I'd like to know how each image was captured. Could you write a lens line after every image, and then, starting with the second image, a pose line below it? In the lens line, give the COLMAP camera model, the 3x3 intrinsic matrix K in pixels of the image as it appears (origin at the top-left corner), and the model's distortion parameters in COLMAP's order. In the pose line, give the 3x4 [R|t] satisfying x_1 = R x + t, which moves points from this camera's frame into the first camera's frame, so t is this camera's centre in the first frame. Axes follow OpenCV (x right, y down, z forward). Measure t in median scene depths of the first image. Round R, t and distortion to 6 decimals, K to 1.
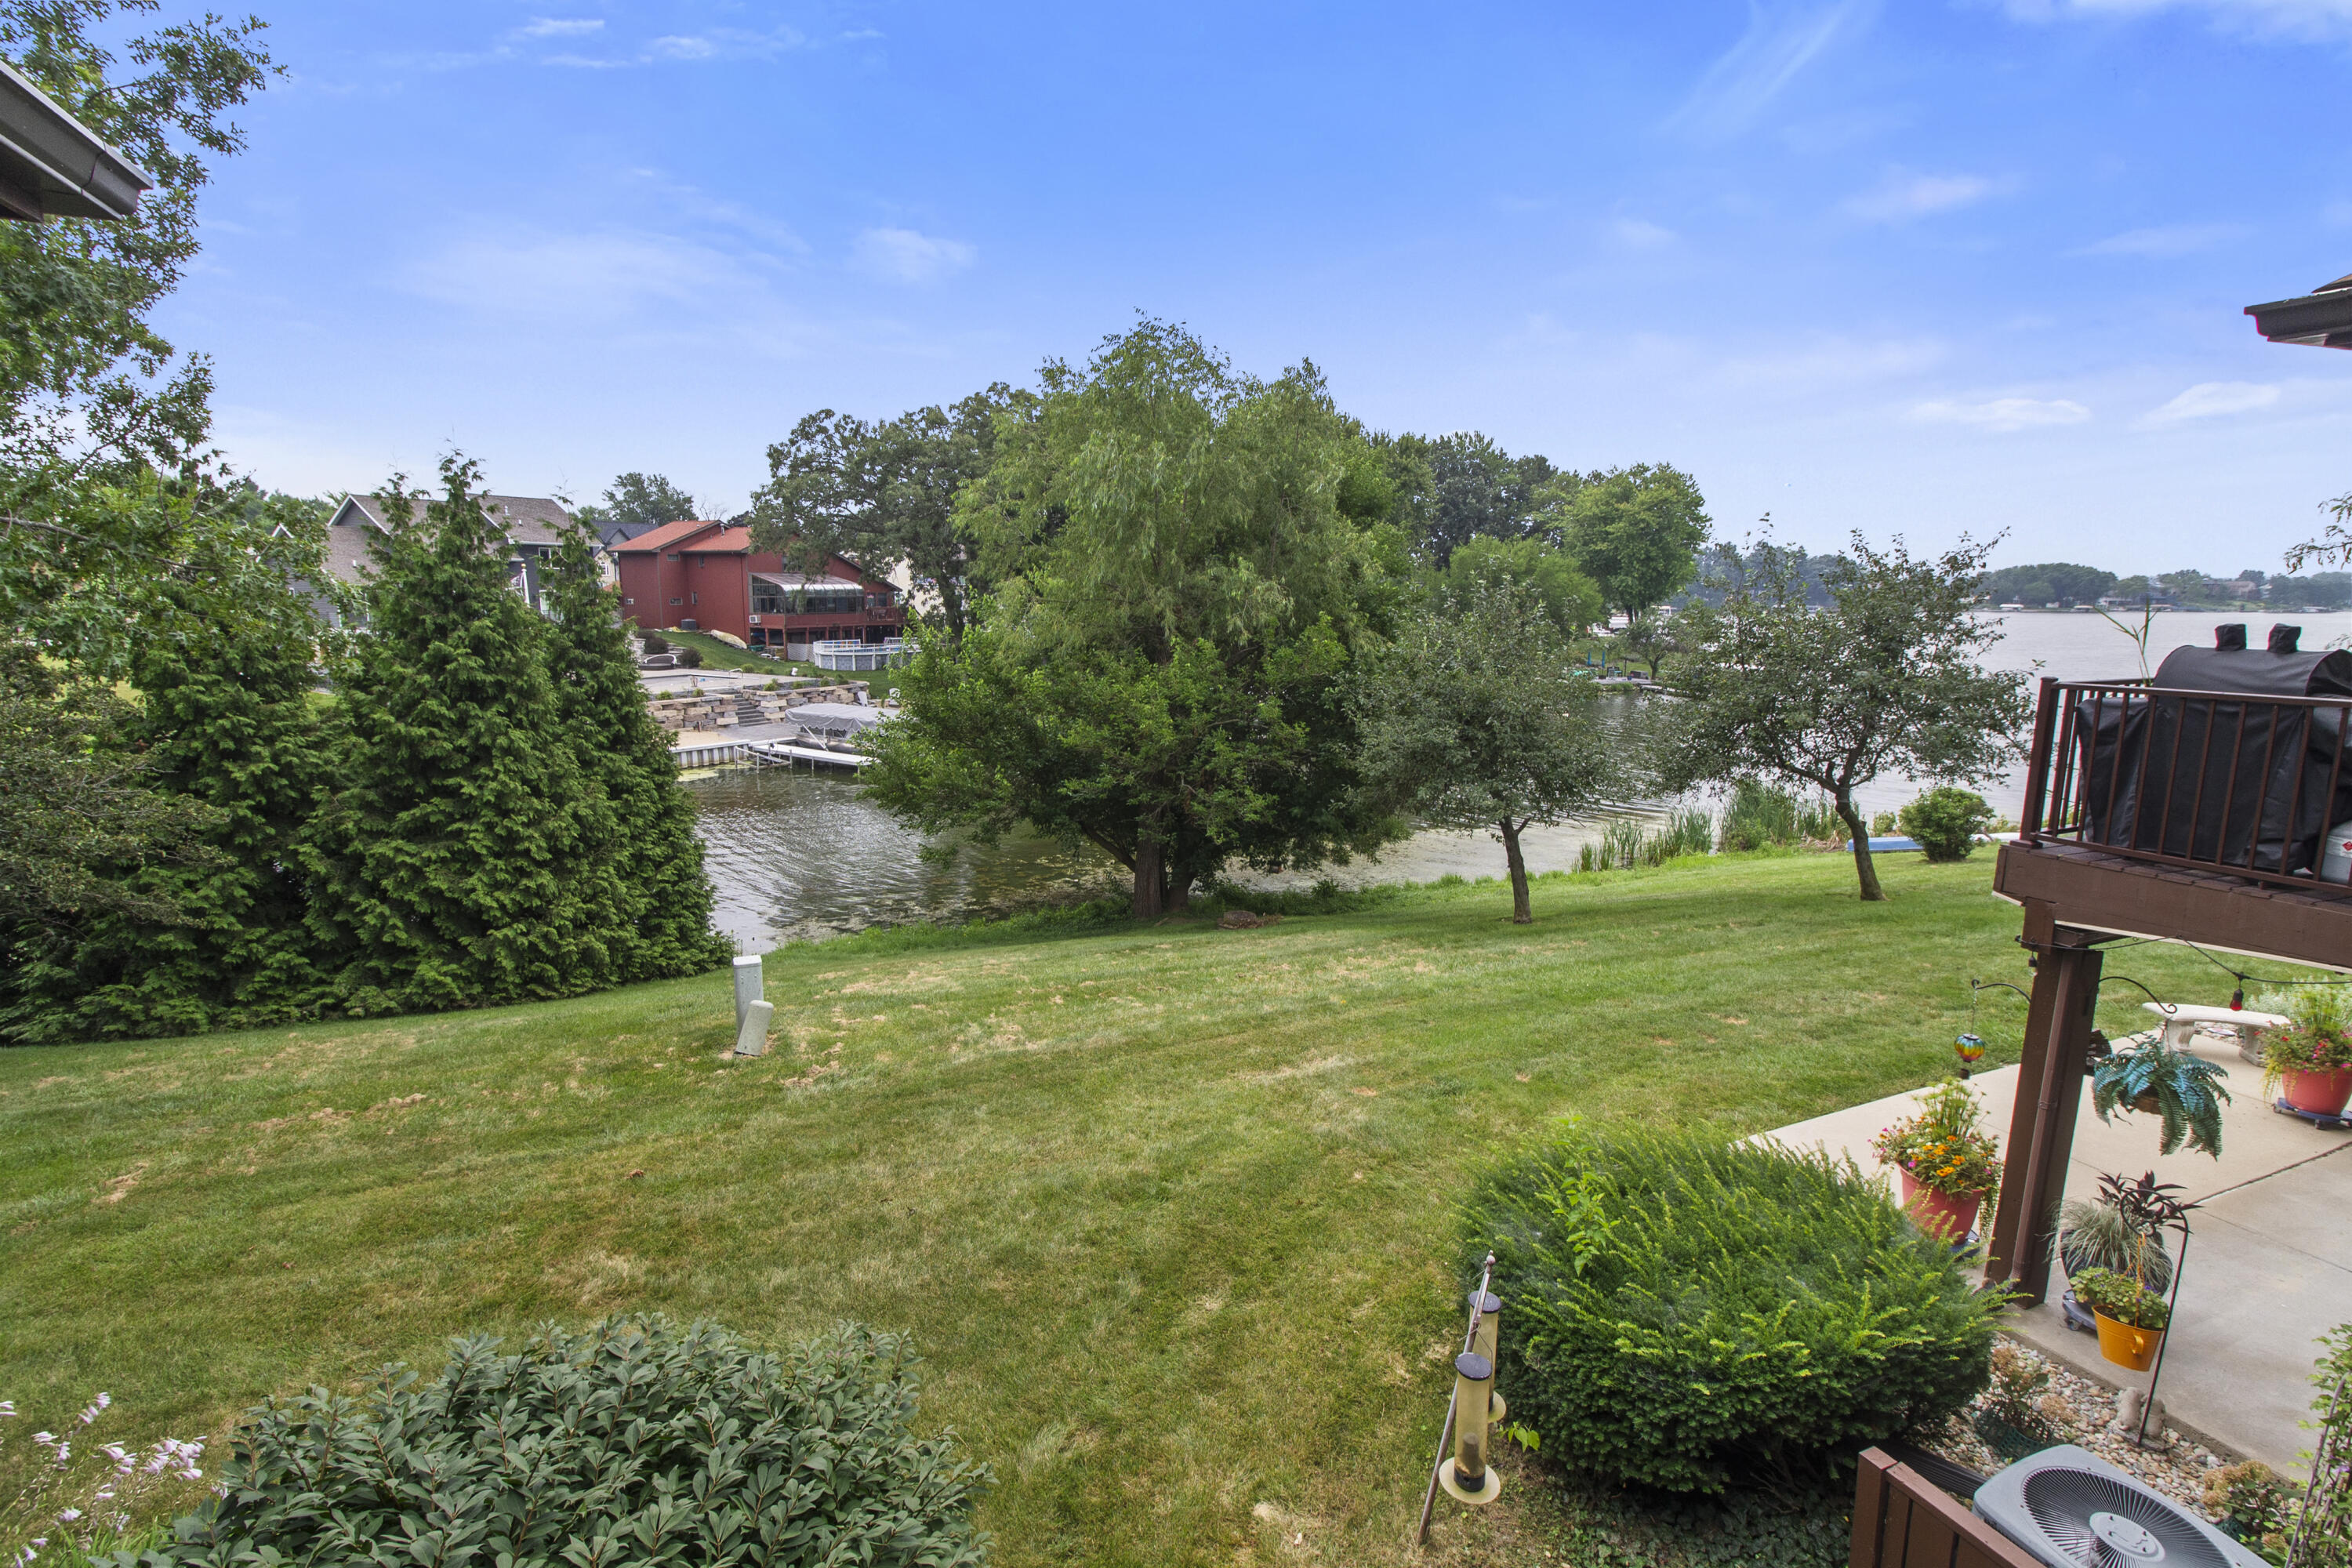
lens RADIAL K [[1103.4, 0, 1171.8], [0, 1103.4, 749.5], [0, 0, 1]] dist [0.000706, 0.000861]
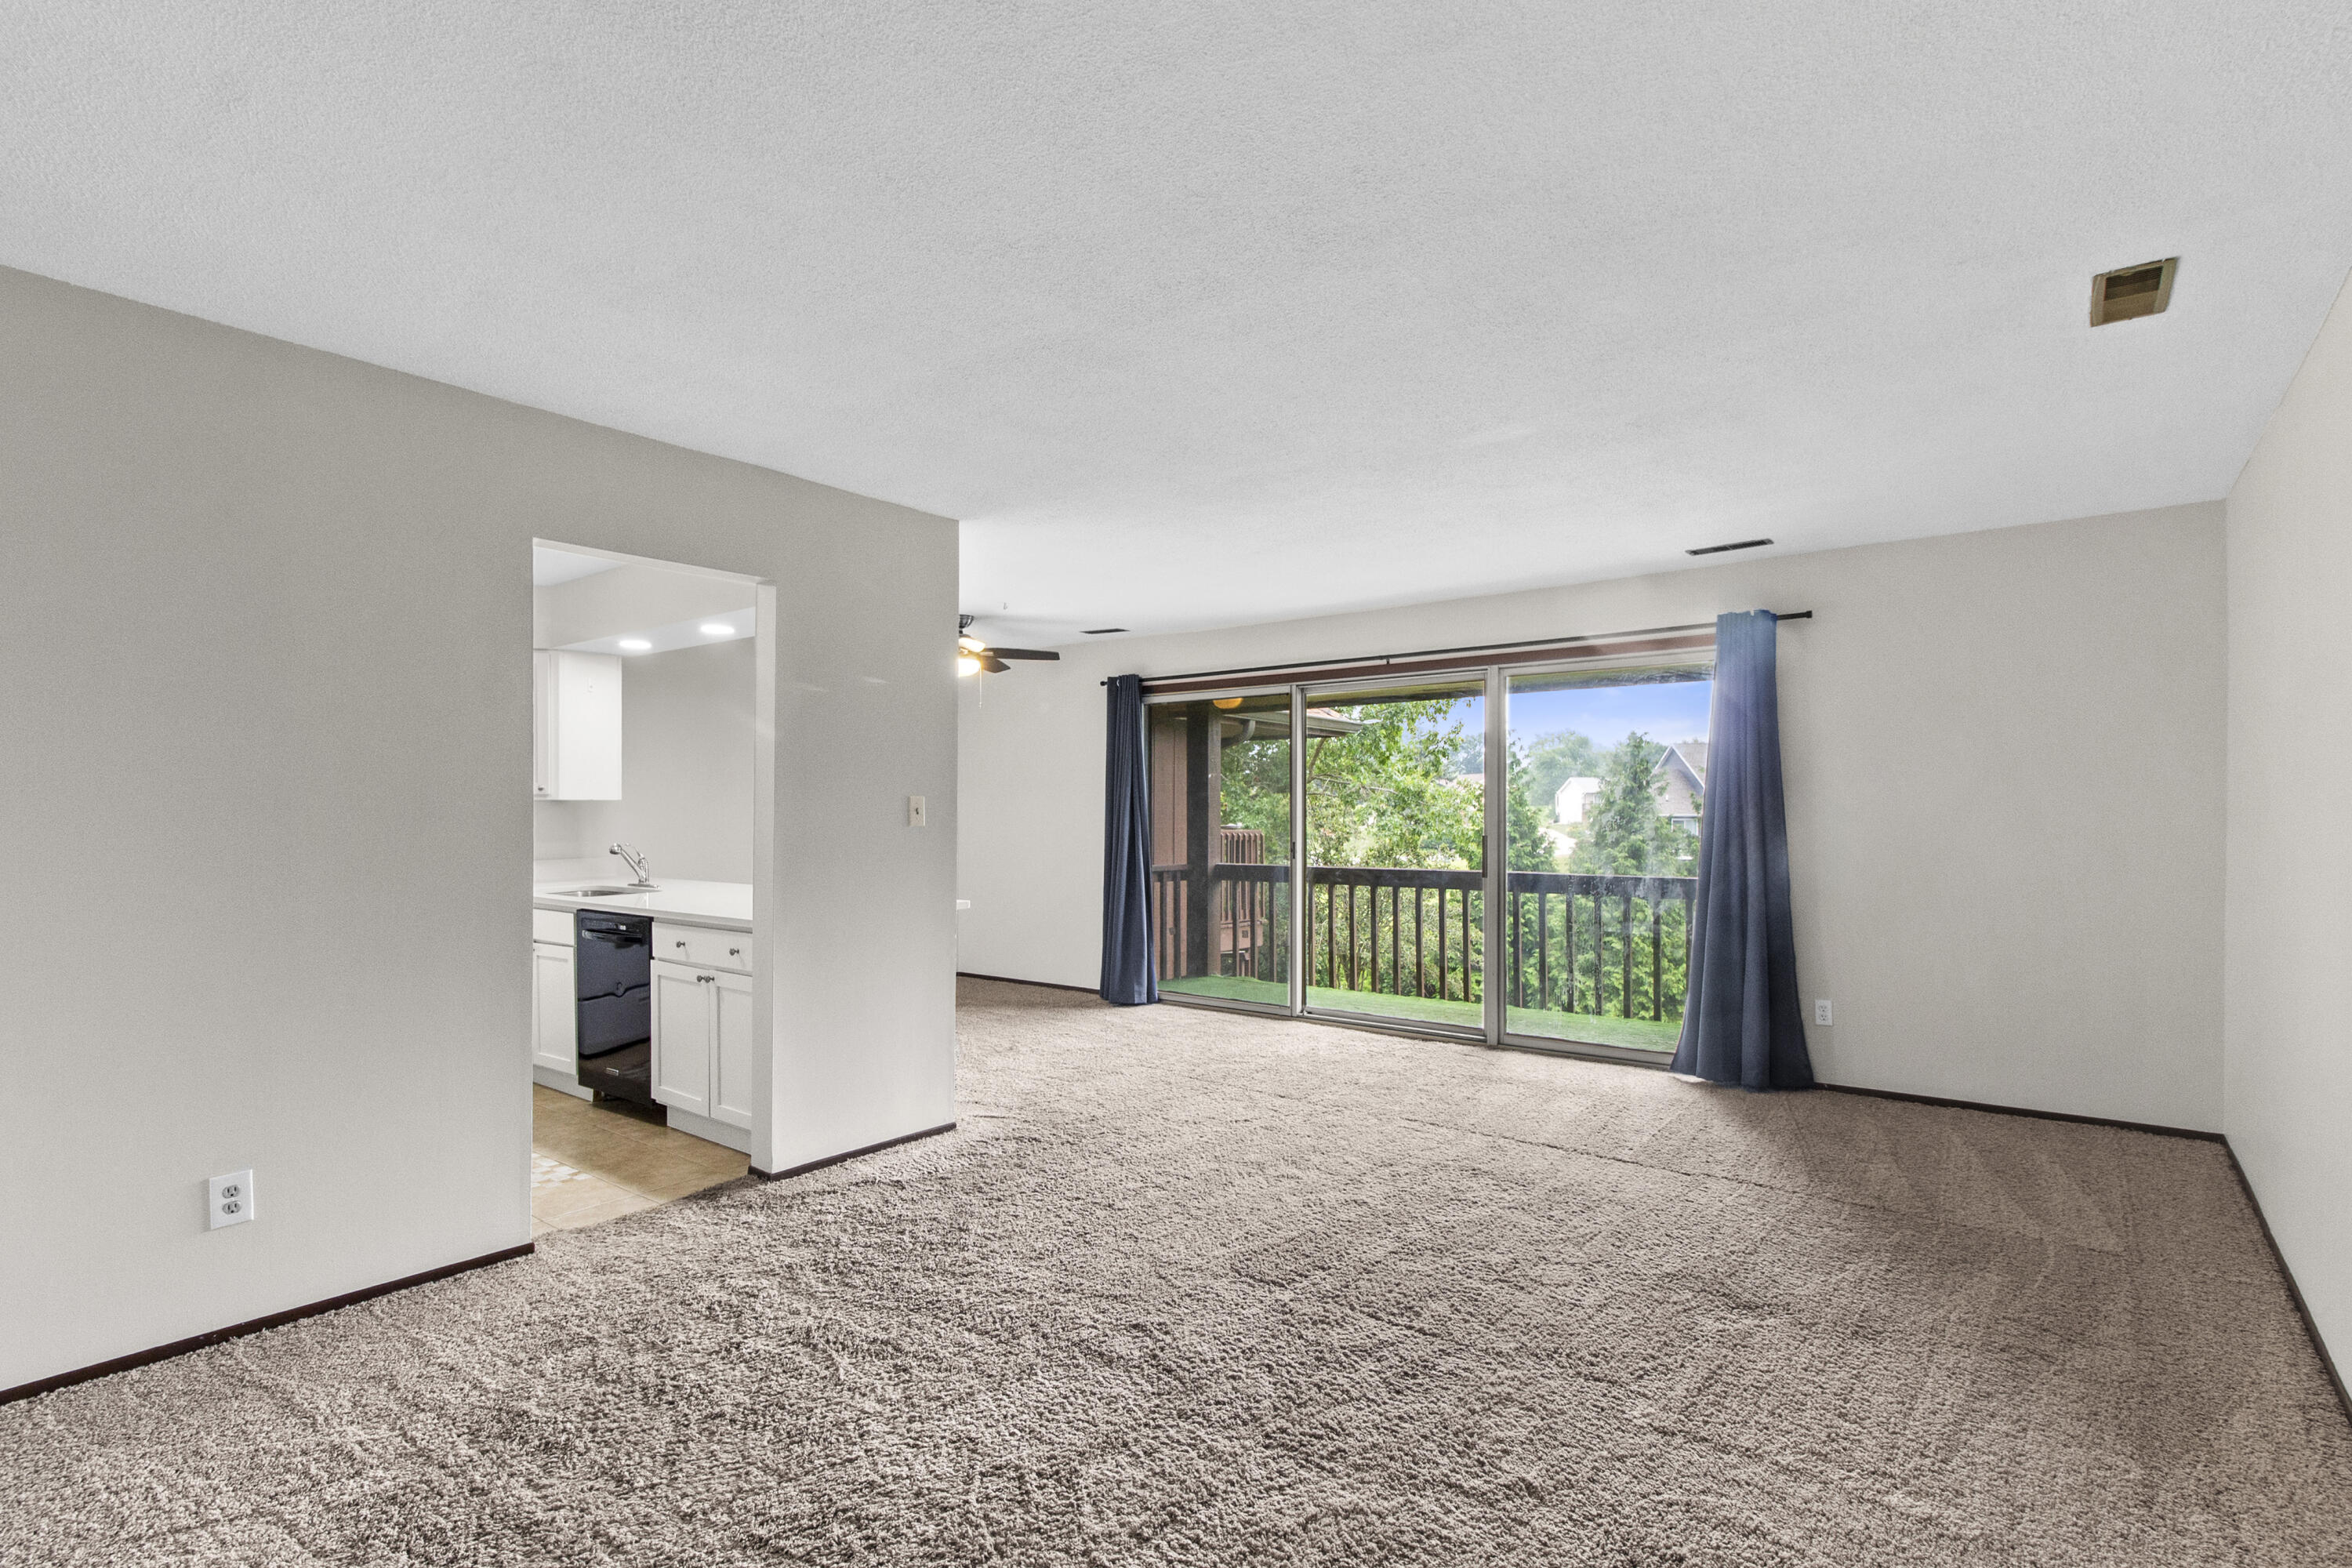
lens RADIAL K [[1122.6, 0, 1167.0], [0, 1122.6, 816.2], [0, 0, 1]] dist [-0.000774, 0.000530]
pose [[0.467160, -0.005622, -0.884155, 0.347323], [-0.123775, 0.989717, -0.071691, 0.037486], [0.875466, 0.142927, 0.461660, -0.221959]]
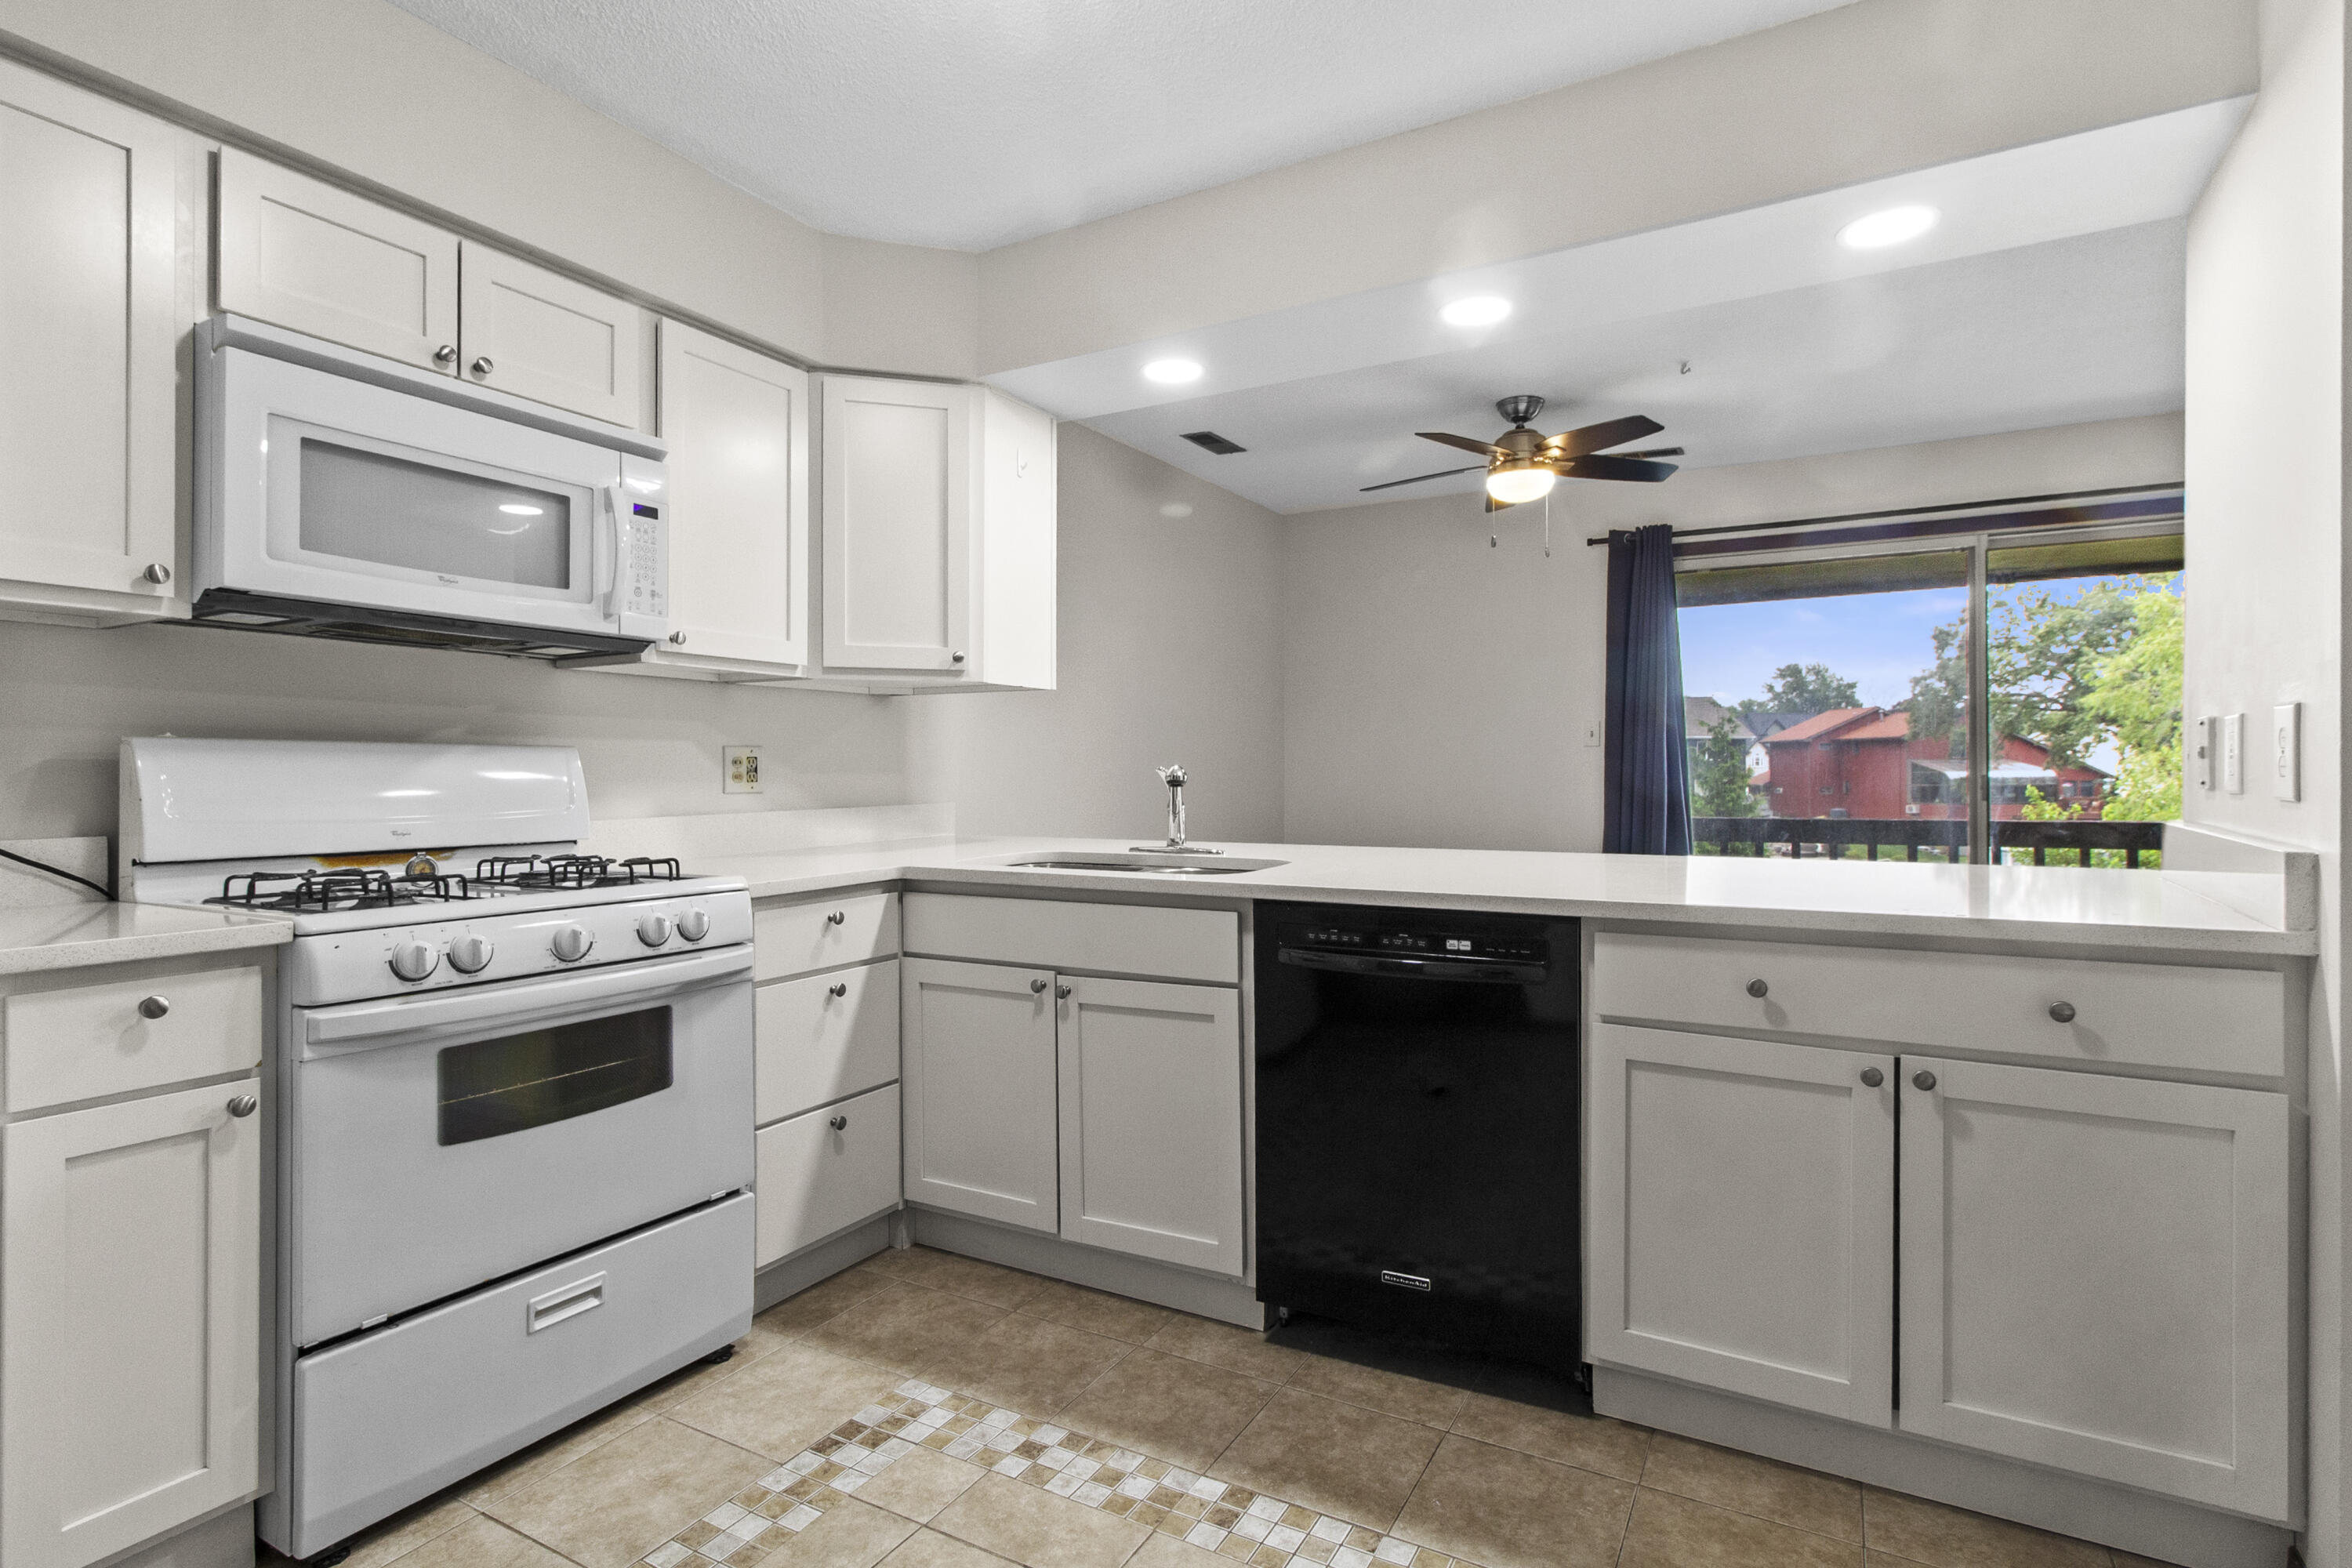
lens RADIAL K [[1163.4, 0, 1169.5], [0, 1163.4, 766.1], [0, 0, 1]] dist [-0.001291, 0.000687]
pose [[0.588733, -0.017208, -0.808144, 0.170039], [-0.110175, 0.988735, -0.101316, 0.053989], [0.800784, 0.148686, 0.580205, -0.287530]]
